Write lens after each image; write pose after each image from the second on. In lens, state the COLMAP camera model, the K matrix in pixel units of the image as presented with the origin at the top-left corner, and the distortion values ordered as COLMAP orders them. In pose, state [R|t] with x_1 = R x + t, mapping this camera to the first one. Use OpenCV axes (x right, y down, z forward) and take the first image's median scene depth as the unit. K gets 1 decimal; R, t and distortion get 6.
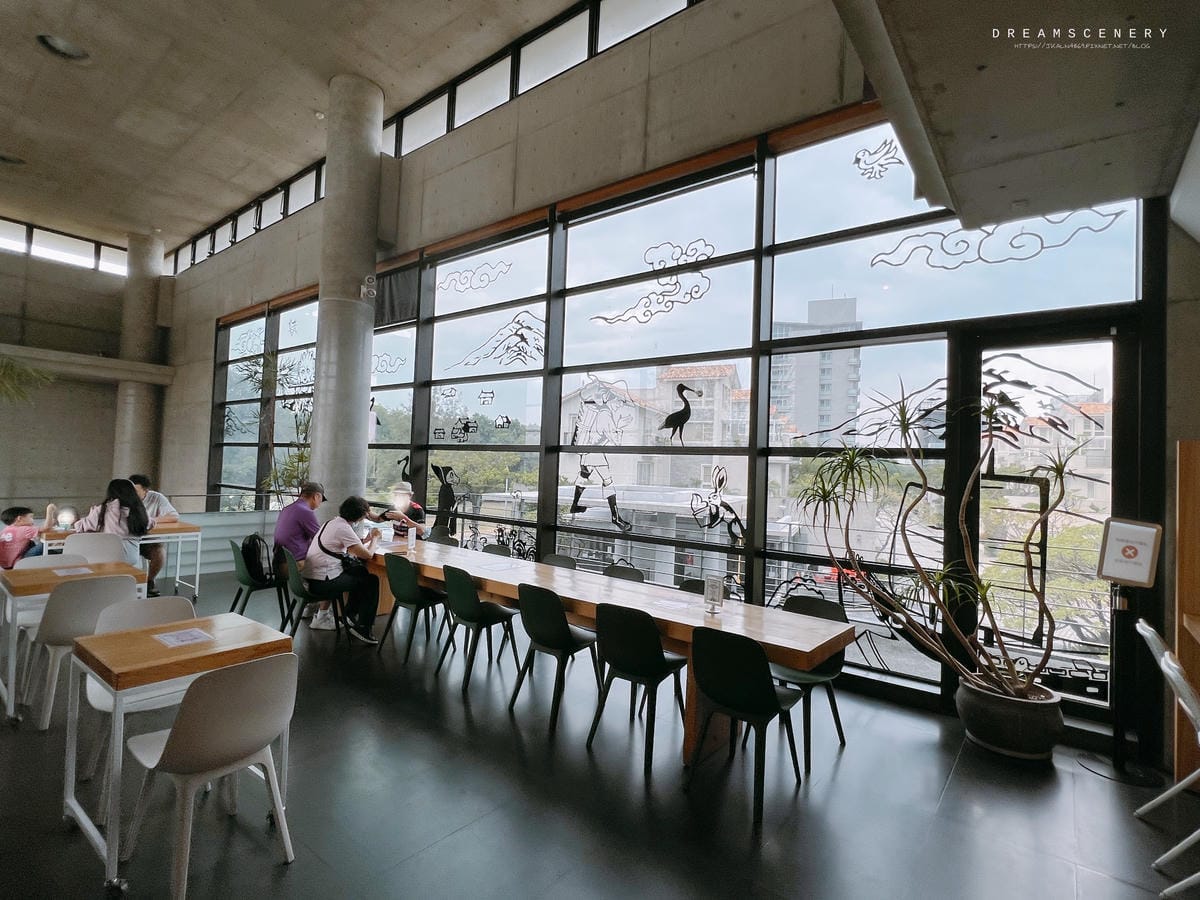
lens RADIAL K [[587.7, 0, 594.0], [0, 587.7, 453.2], [0, 0, 1]] dist [-0.002258, -0.000039]
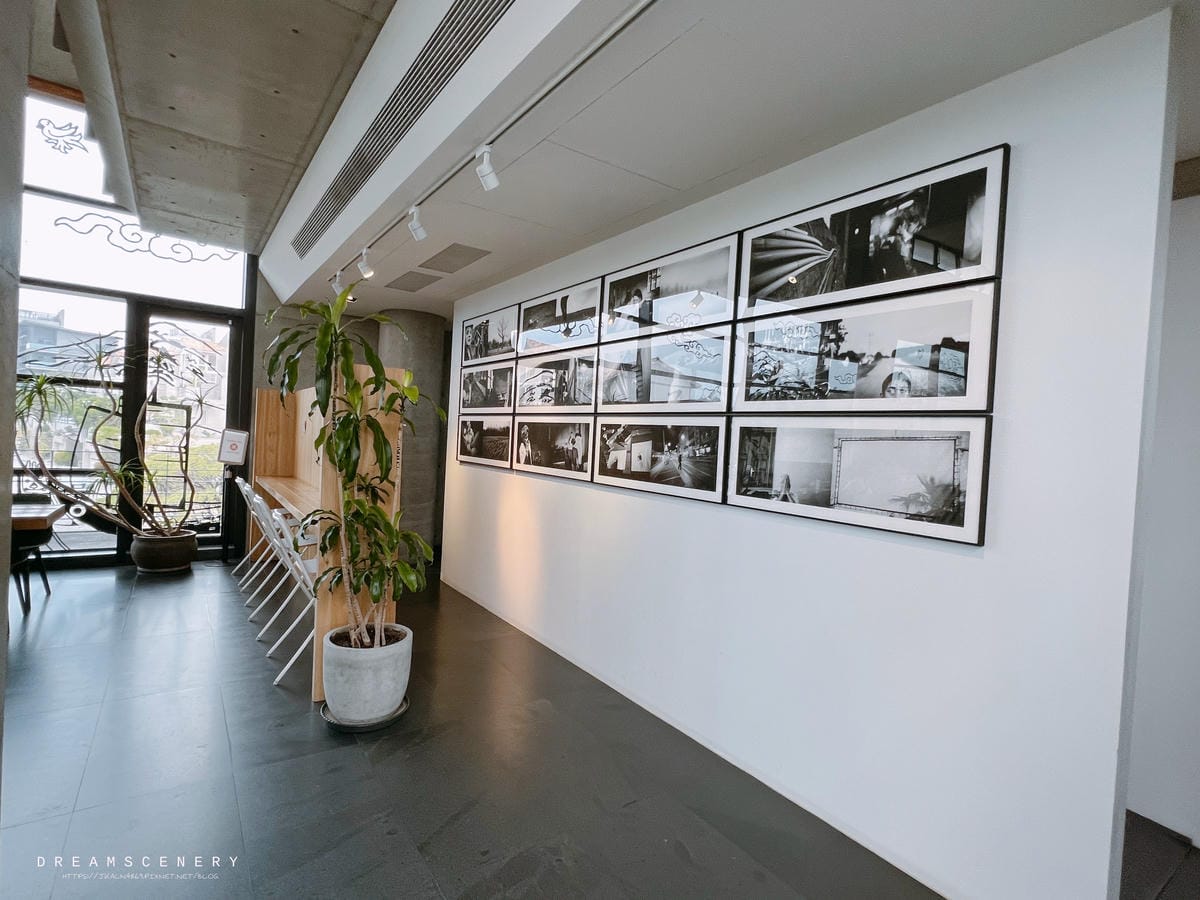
lens RADIAL K [[587.7, 0, 594.0], [0, 587.7, 453.2], [0, 0, 1]] dist [-0.002258, -0.000039]
pose [[0.278817, -0.041220, 0.959459, -0.474578], [-0.073634, 0.995220, 0.064154, -0.013150], [-0.957517, -0.088536, 0.274449, -0.518311]]
